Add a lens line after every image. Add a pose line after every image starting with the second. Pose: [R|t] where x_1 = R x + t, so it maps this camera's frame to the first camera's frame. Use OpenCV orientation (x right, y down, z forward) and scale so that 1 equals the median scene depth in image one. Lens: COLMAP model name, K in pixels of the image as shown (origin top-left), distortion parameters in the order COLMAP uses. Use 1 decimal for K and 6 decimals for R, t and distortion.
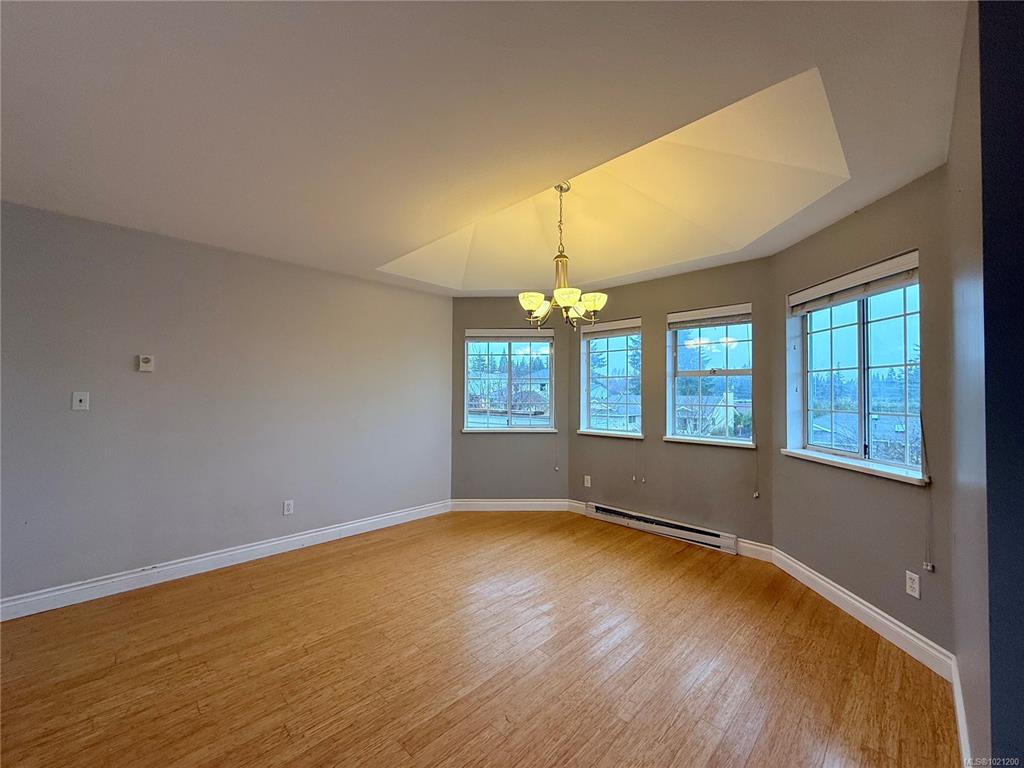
lens RADIAL K [[411.6, 0, 509.5], [0, 411.6, 380.8], [0, 0, 1]] dist [-0.015330, 0.000203]
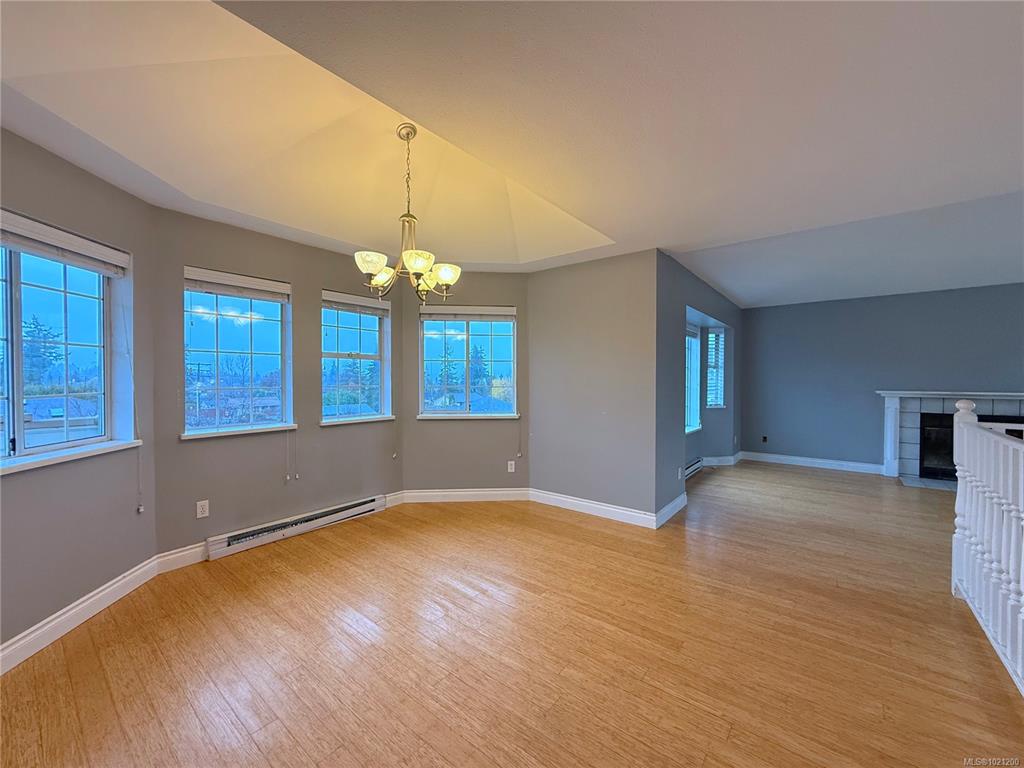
lens RADIAL K [[405.8, 0, 509.3], [0, 405.8, 384.2], [0, 0, 1]] dist [-0.000701, 0.000293]
pose [[-0.106971, -0.030091, 0.993807, -0.698014], [-0.032230, 0.999122, 0.026783, 0.011551], [-0.993740, -0.029166, -0.107847, 0.806487]]
